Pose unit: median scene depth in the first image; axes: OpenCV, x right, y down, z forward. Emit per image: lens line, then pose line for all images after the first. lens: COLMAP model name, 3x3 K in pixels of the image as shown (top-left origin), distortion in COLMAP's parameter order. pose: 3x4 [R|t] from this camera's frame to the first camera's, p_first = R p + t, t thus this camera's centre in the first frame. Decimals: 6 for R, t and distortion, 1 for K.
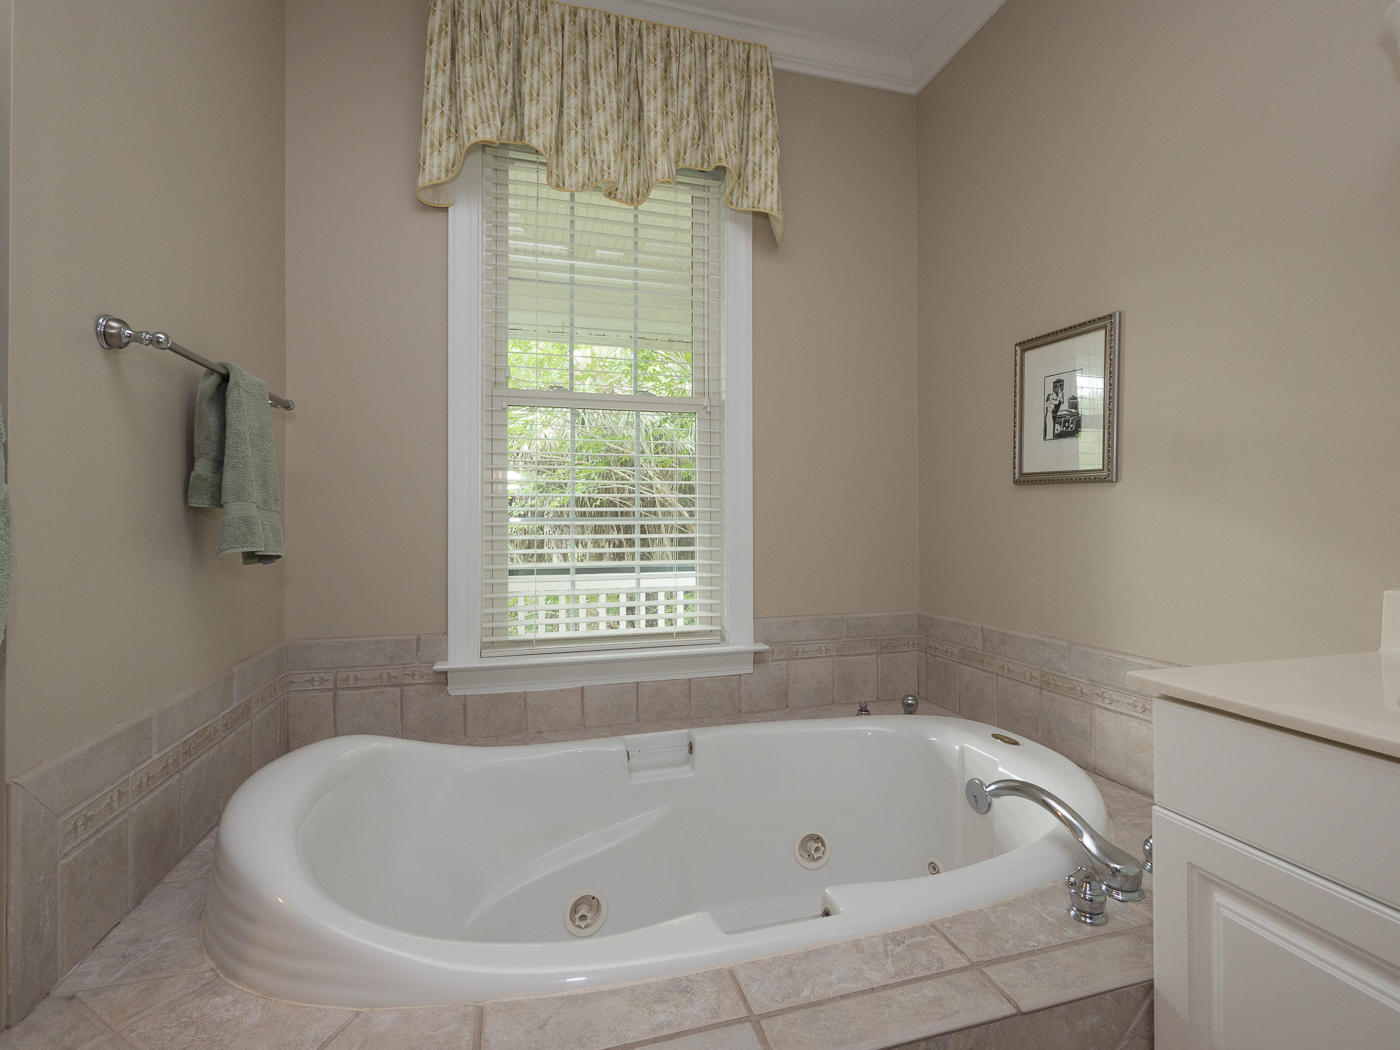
lens RADIAL K [[646.8, 0, 694.4], [0, 646.8, 522.2], [0, 0, 1]] dist [-0.004165, -0.000289]
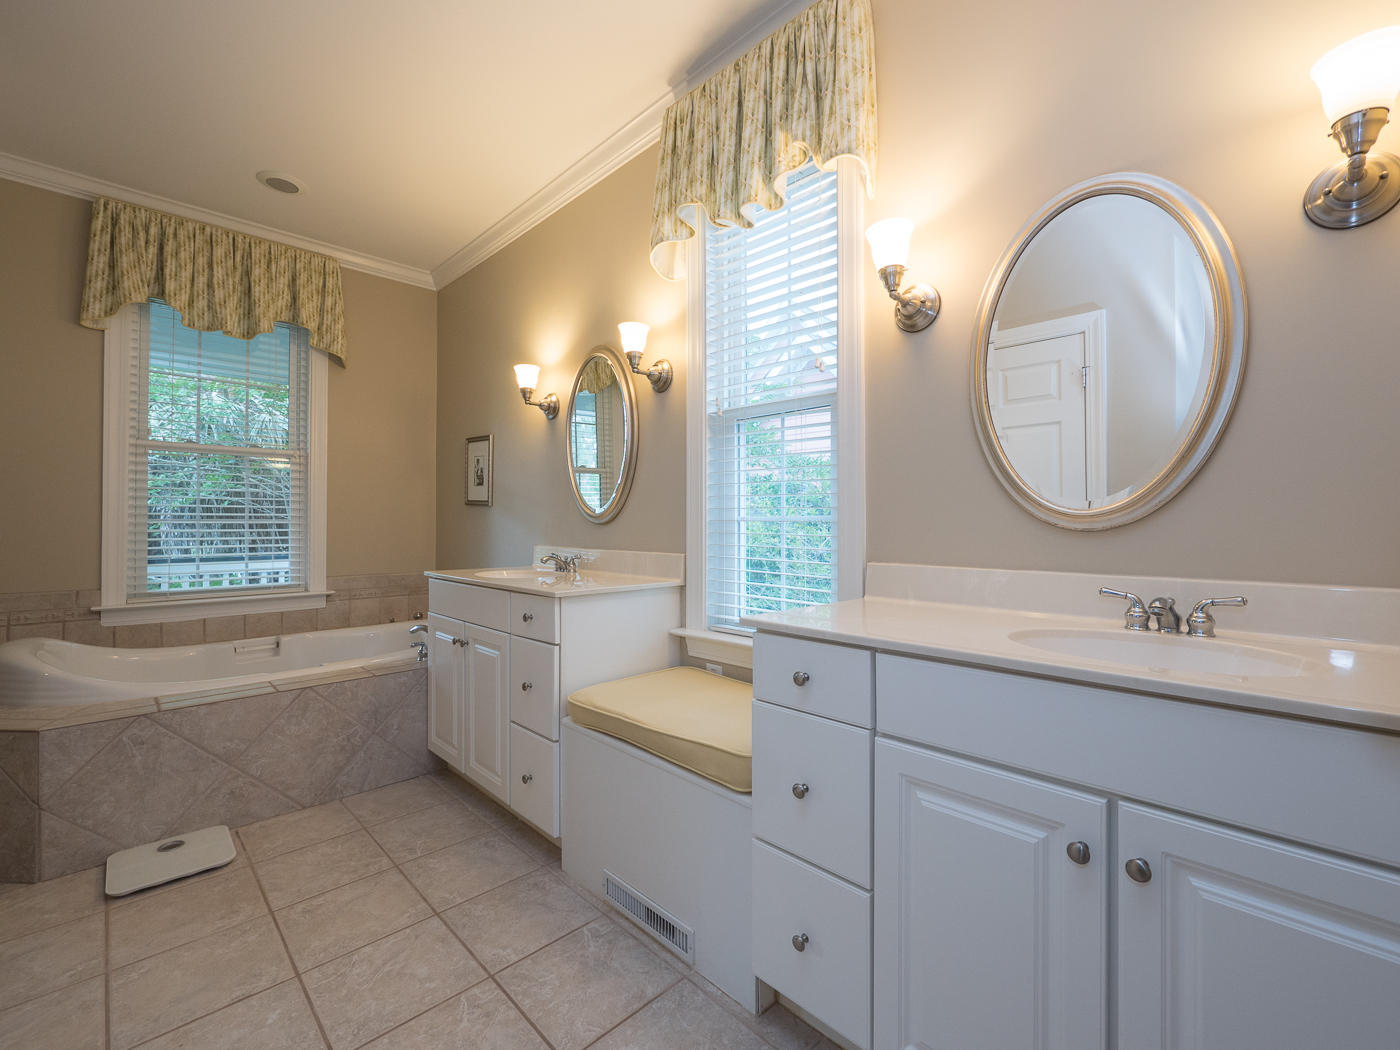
lens RADIAL K [[602.5, 0, 694.4], [0, 602.5, 519.5], [0, 0, 1]] dist [-0.002894, 0.000030]
pose [[0.874544, 0.008879, 0.484865, 0.196729], [-0.006193, 0.999955, -0.007142, -0.003140], [-0.484907, 0.003243, 0.874560, -1.073376]]
